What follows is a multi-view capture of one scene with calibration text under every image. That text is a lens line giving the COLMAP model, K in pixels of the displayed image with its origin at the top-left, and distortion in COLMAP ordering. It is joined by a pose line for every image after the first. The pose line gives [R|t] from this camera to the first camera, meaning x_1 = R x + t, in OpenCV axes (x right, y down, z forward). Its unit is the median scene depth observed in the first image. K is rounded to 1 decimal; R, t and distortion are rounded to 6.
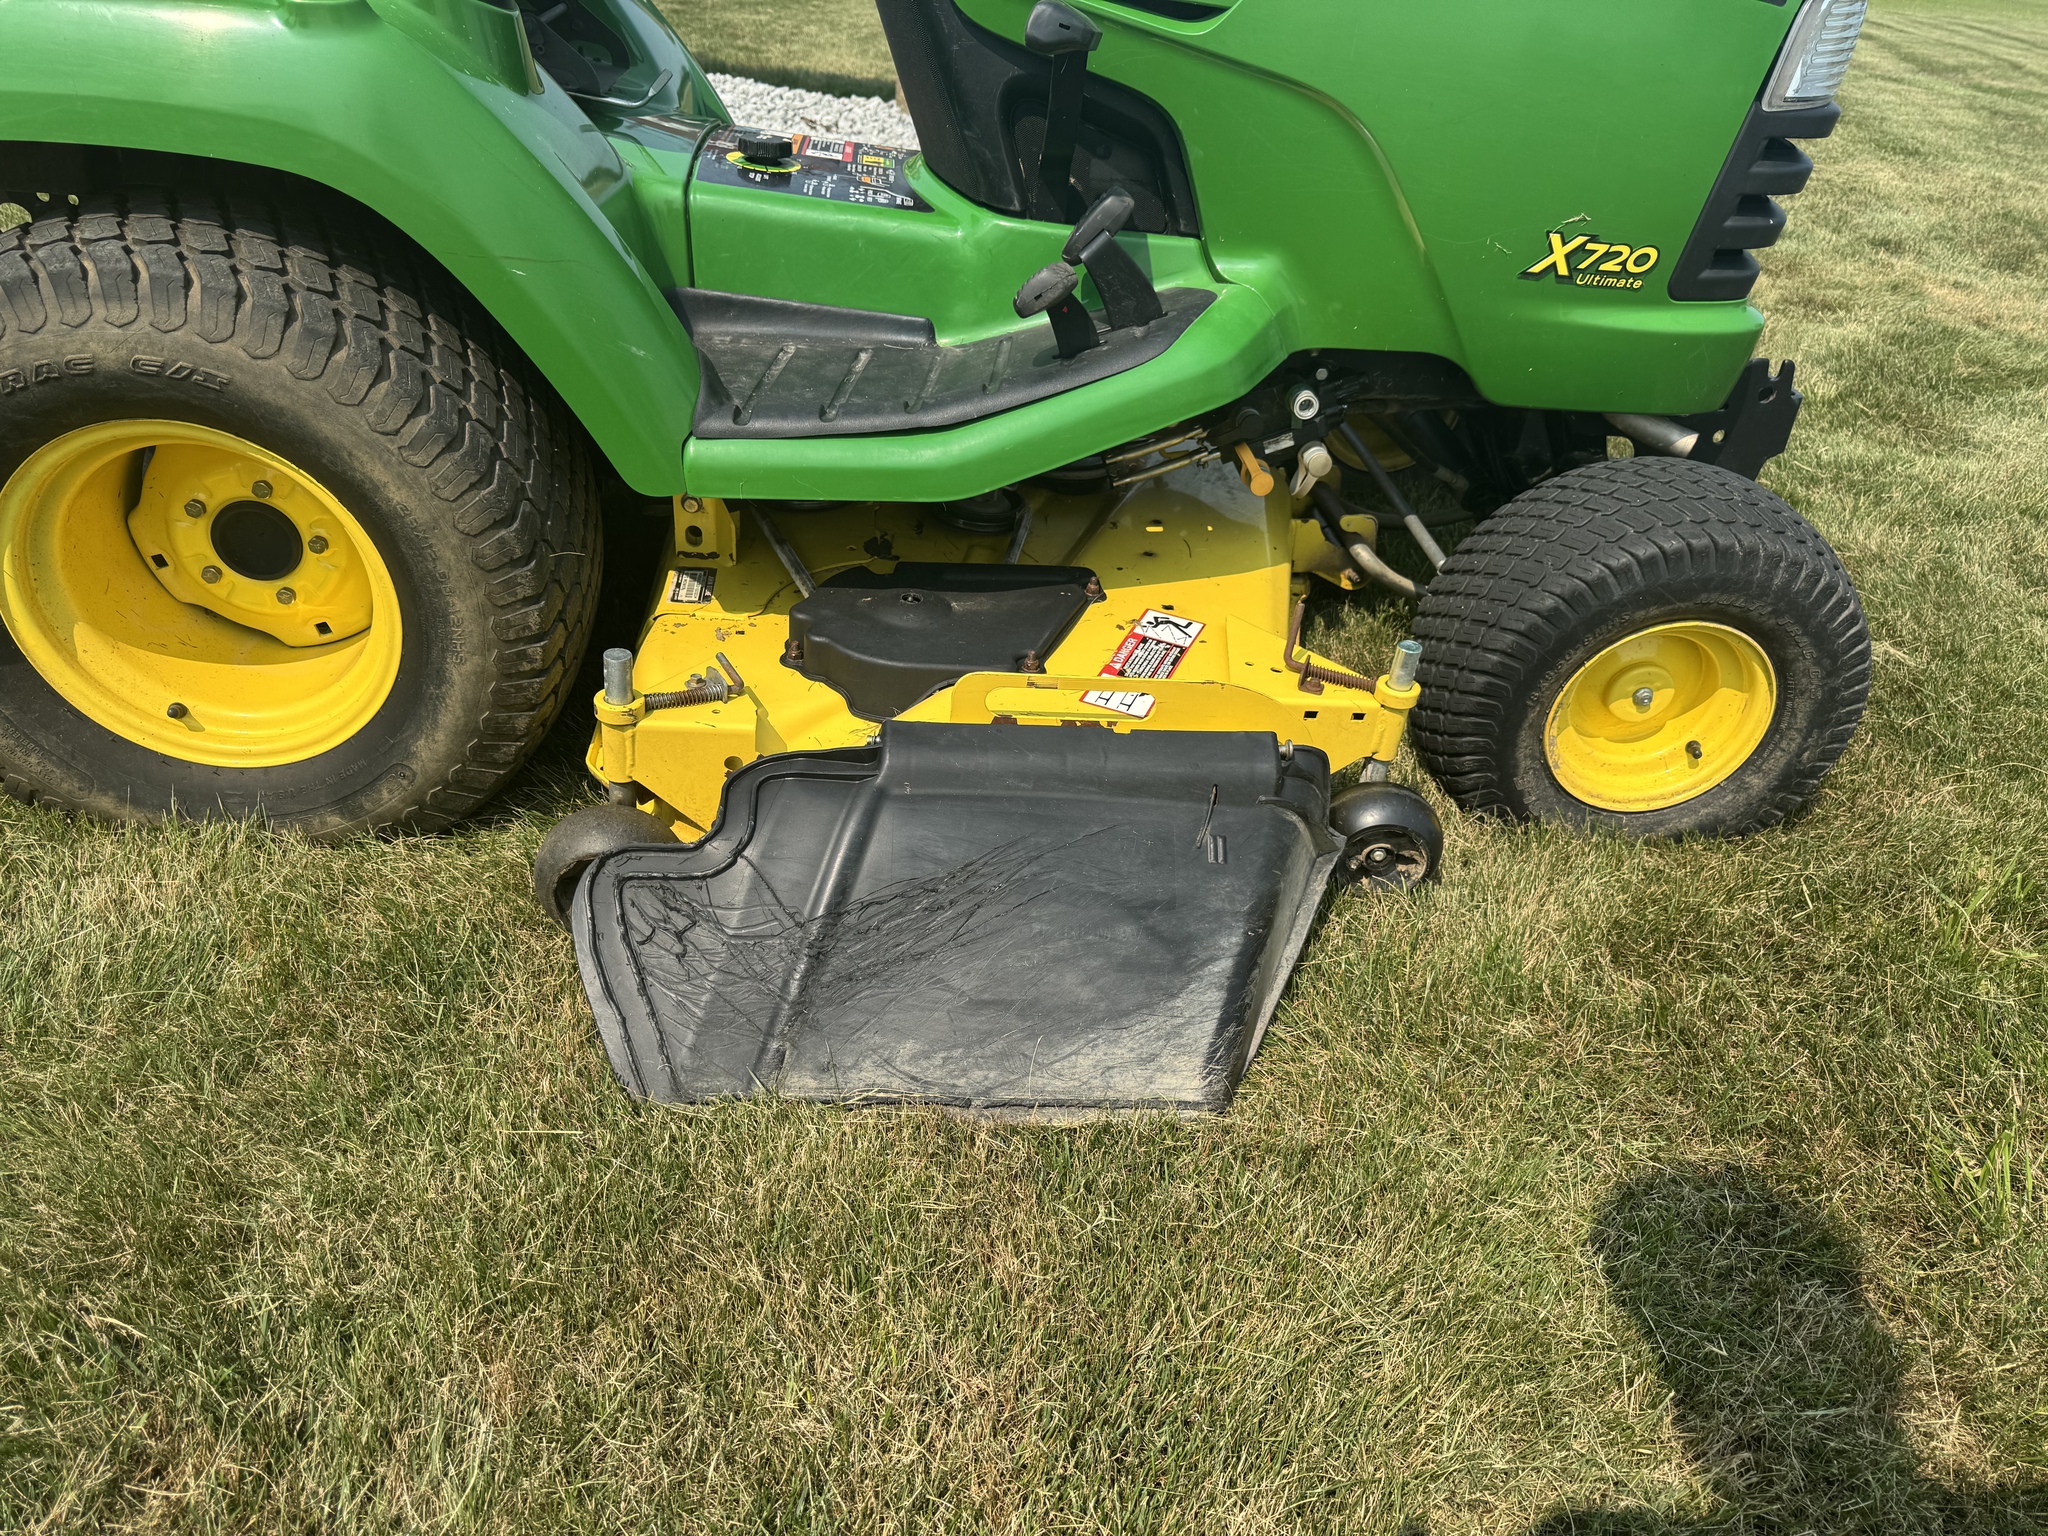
lens RADIAL K [[1405.5, 0, 1030.5], [0, 1405.5, 786.3], [0, 0, 1]] dist [0.049499, -0.071371]
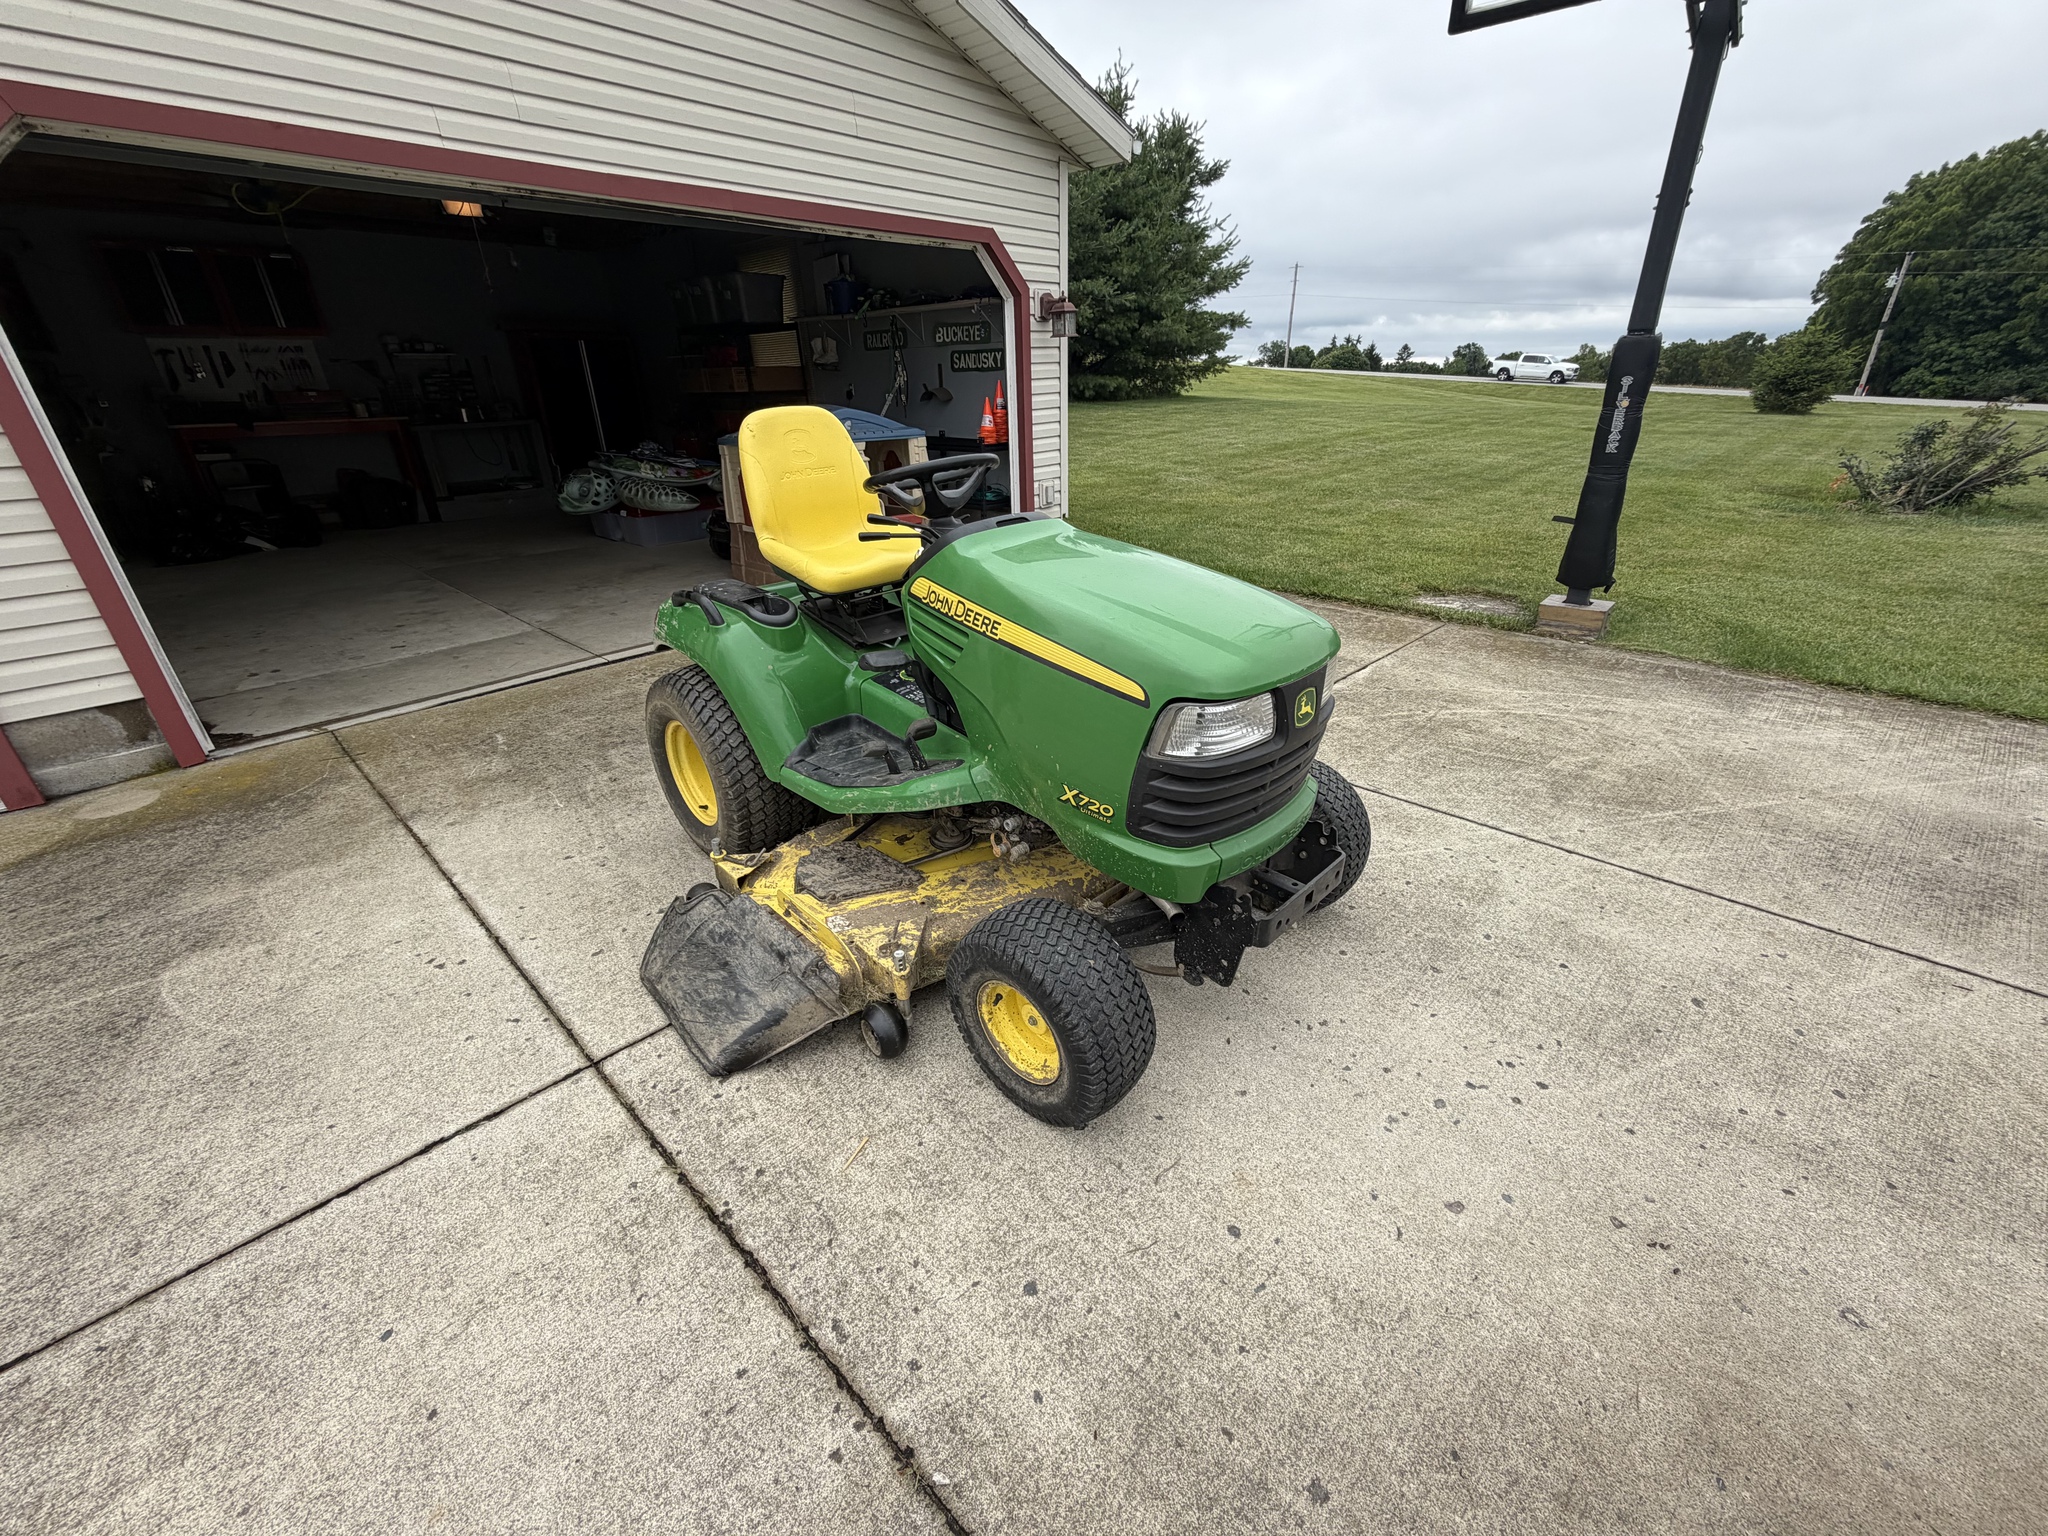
lens RADIAL K [[816.8, 0, 1022.8], [0, 816.8, 765.1], [0, 0, 1]] dist [0.001175, -0.000215]
pose [[0.645820, 0.270707, -0.713886, 1.248317], [-0.375485, 0.926754, 0.011742, -0.436300], [0.664776, 0.260471, 0.700163, 0.133098]]
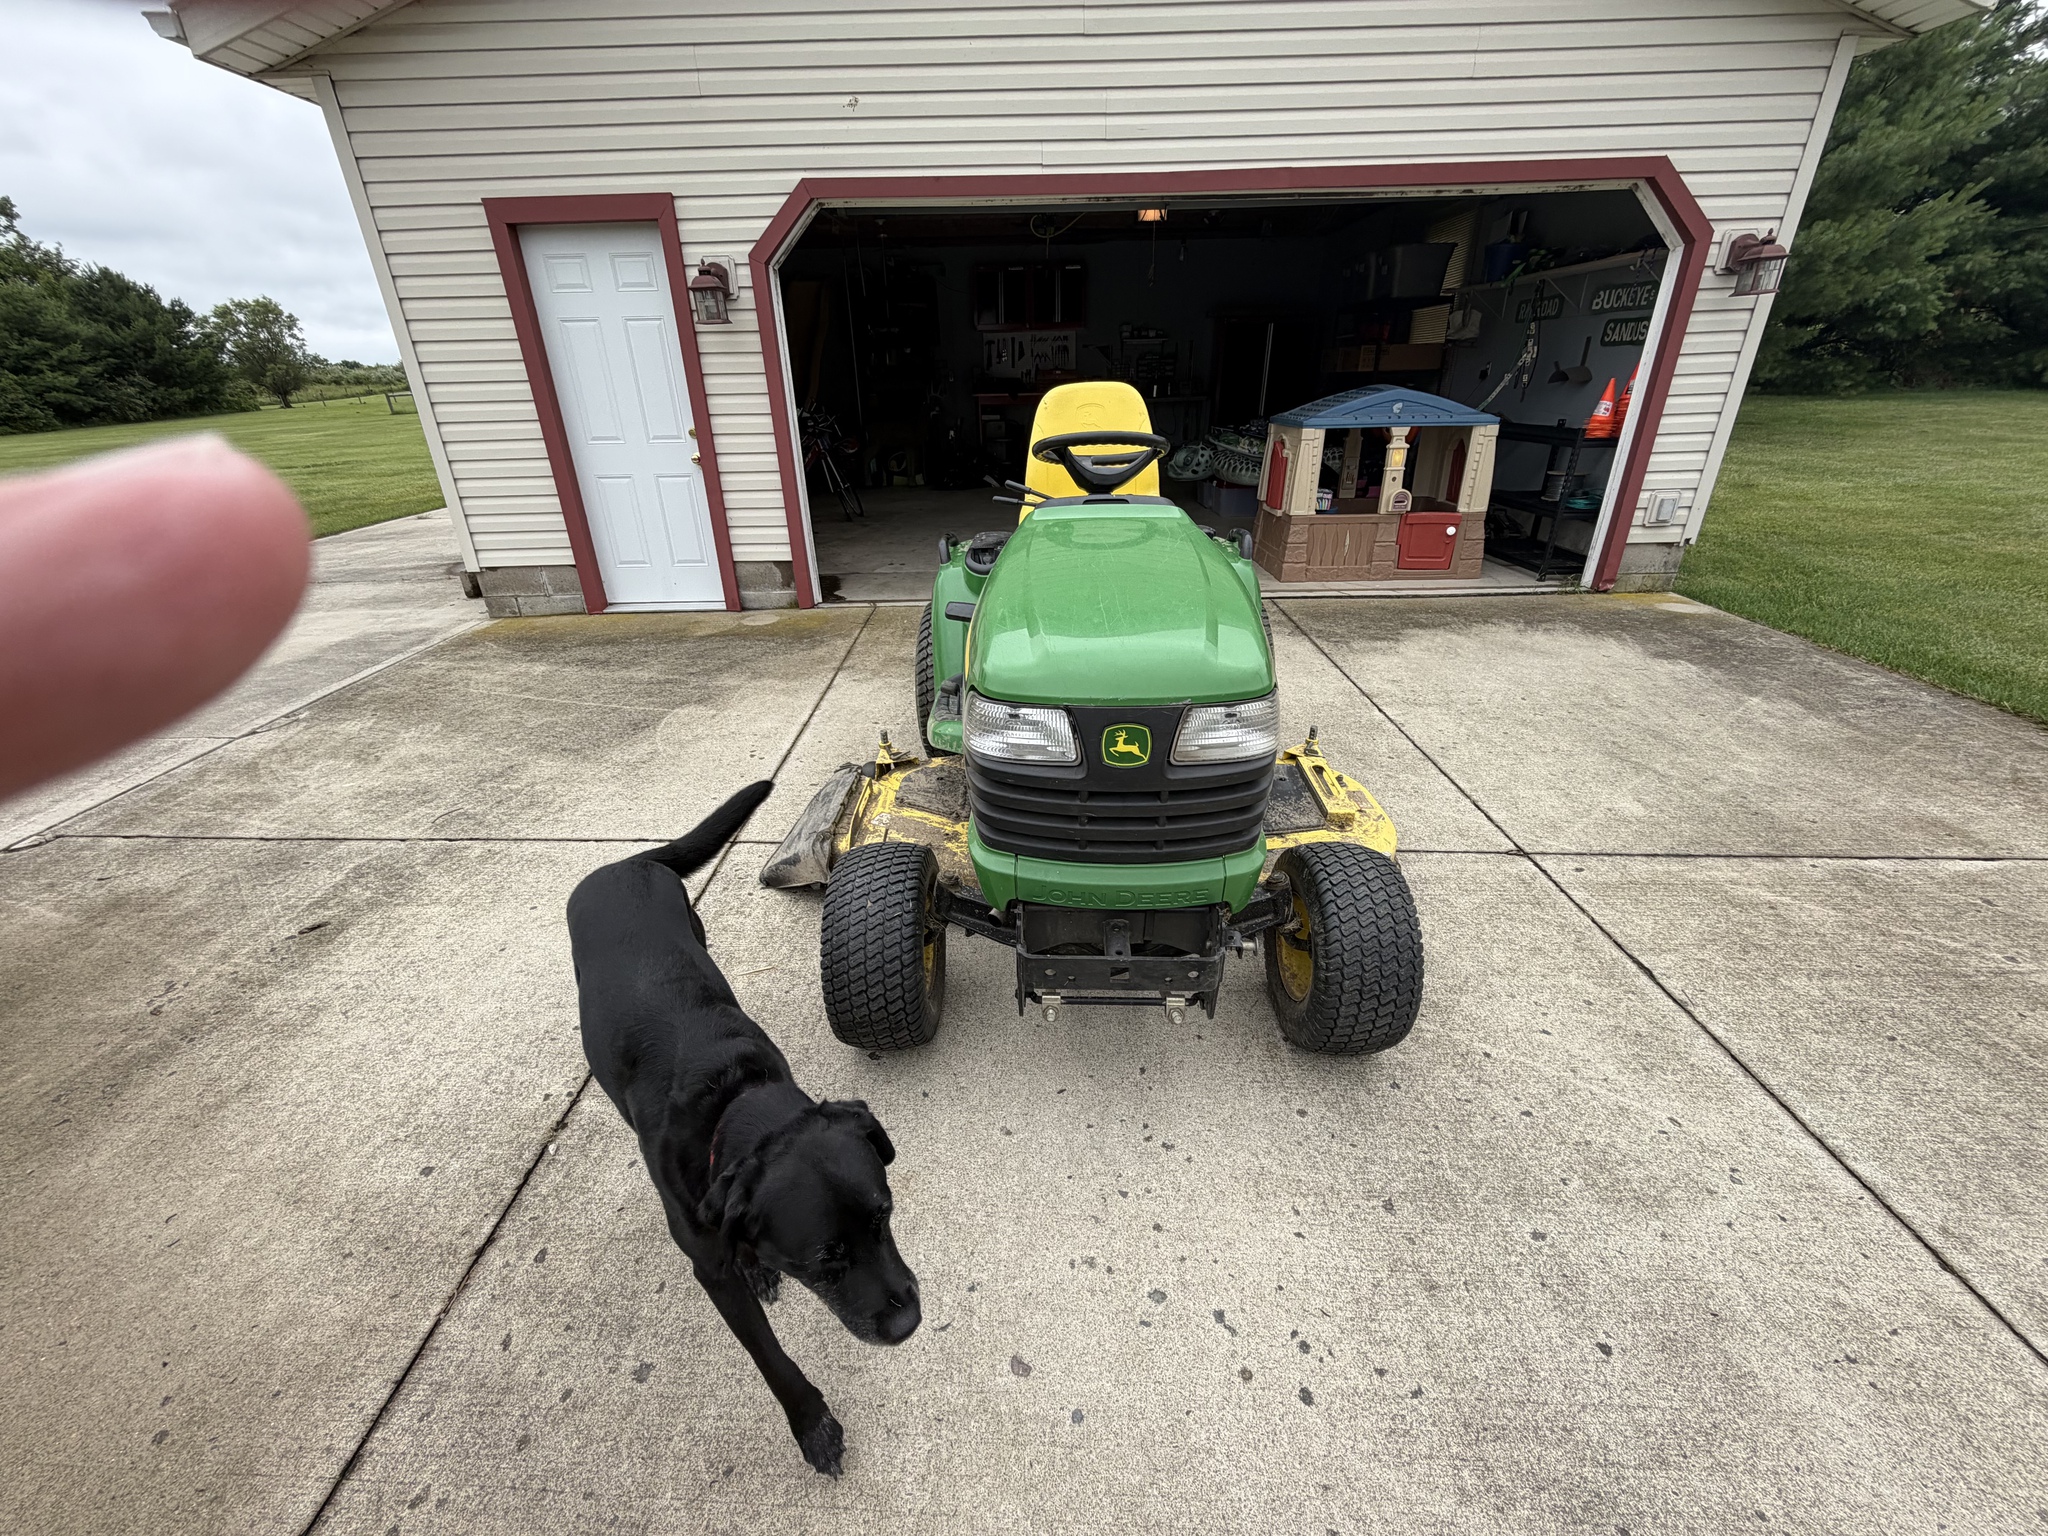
lens RADIAL K [[816.8, 0, 1022.6], [0, 816.8, 766.3], [0, 0, 1]] dist [0.001175, -0.000215]
pose [[-0.123911, 0.385470, -0.914363, 1.575289], [-0.532631, 0.751630, 0.389046, -0.951895], [0.837228, 0.535225, 0.112178, 1.006869]]
